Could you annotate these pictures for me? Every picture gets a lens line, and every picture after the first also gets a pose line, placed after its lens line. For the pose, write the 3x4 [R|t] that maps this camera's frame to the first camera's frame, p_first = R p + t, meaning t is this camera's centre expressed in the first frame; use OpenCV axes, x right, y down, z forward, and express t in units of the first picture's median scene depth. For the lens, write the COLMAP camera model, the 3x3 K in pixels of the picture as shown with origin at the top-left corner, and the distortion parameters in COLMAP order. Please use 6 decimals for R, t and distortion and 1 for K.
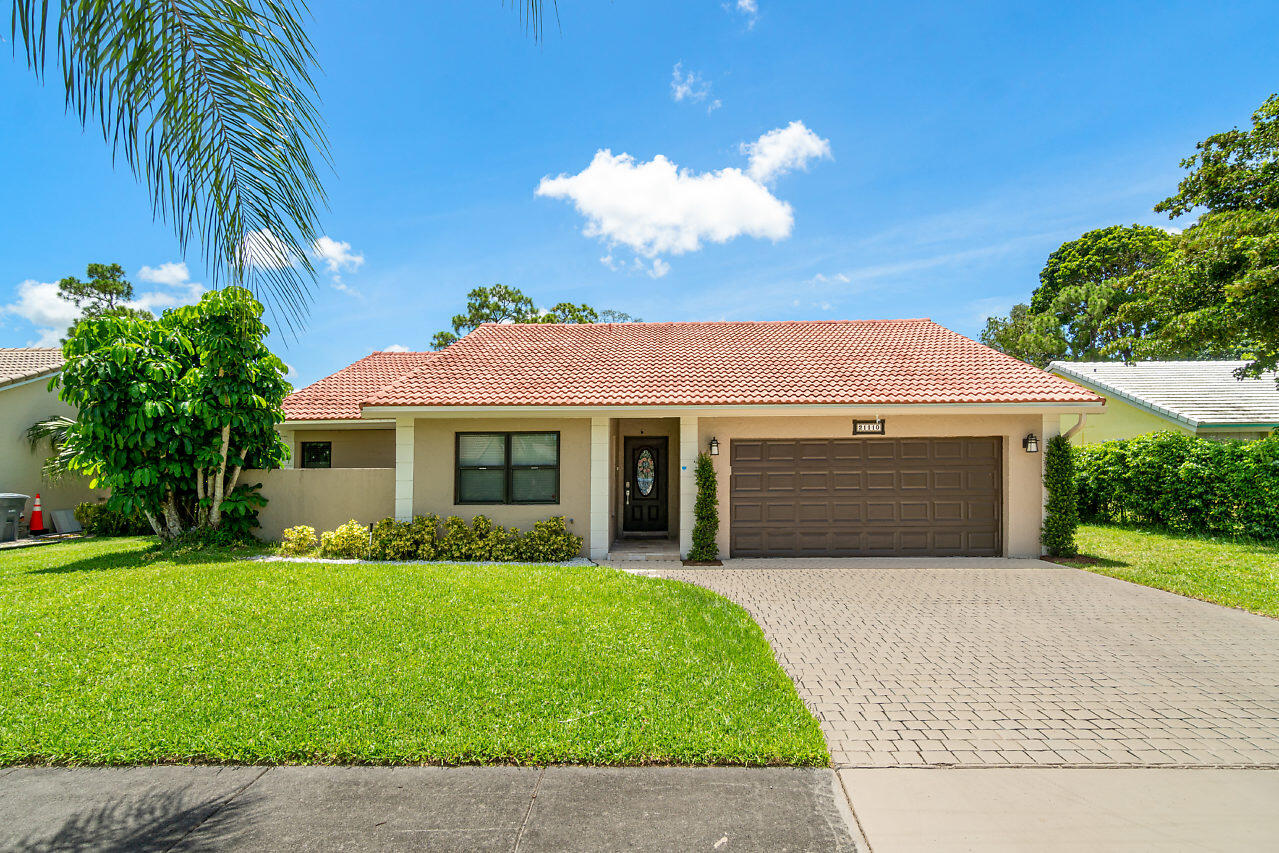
lens RADIAL K [[645.8, 0, 639.5], [0, 645.8, 426.5], [0, 0, 1]] dist [-0.001135, -0.000101]
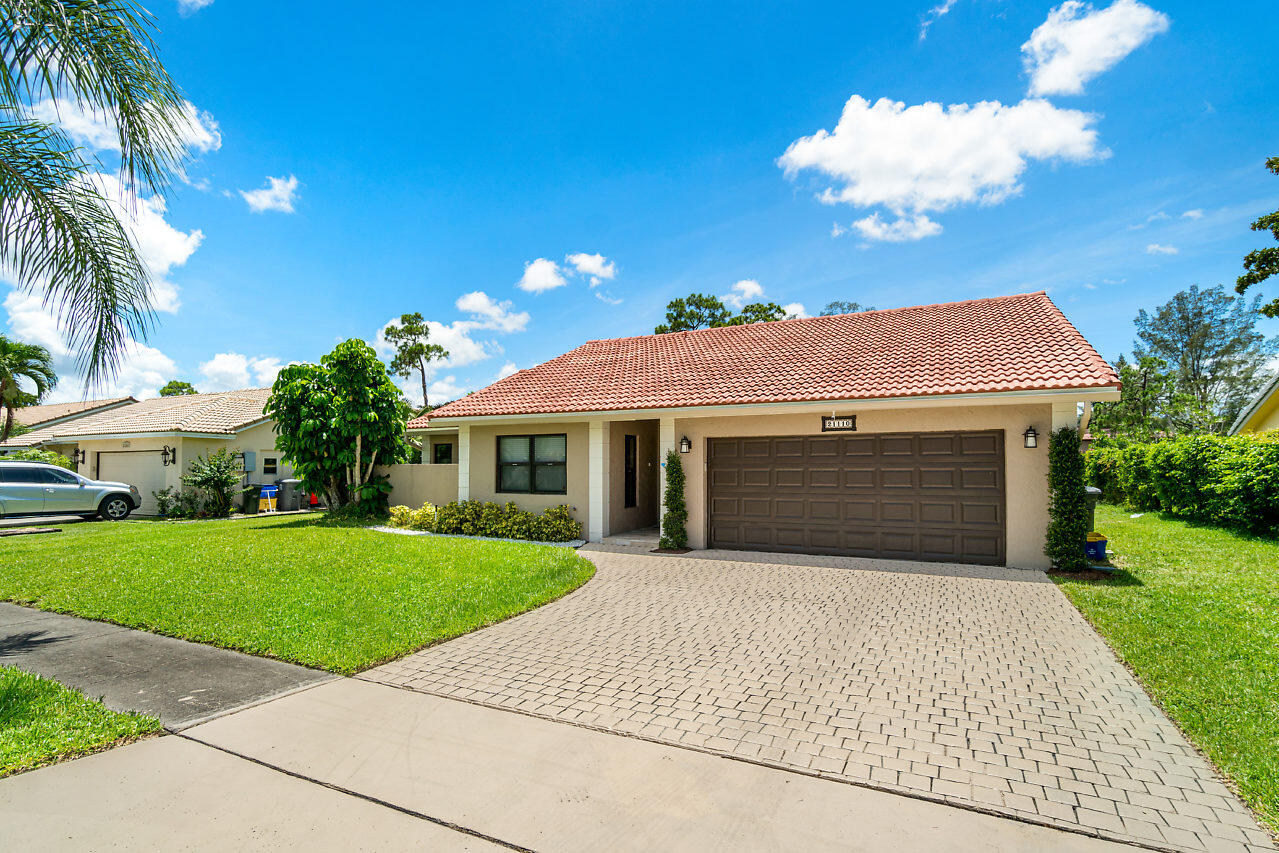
lens RADIAL K [[608.2, 0, 588.5], [0, 608.2, 413.5], [0, 0, 1]] dist [0.000004, -0.000215]
pose [[0.898712, -0.033502, -0.437257, 0.409752], [0.026714, 0.999408, -0.021667, -0.004186], [0.437724, 0.007791, 0.899075, 0.002804]]
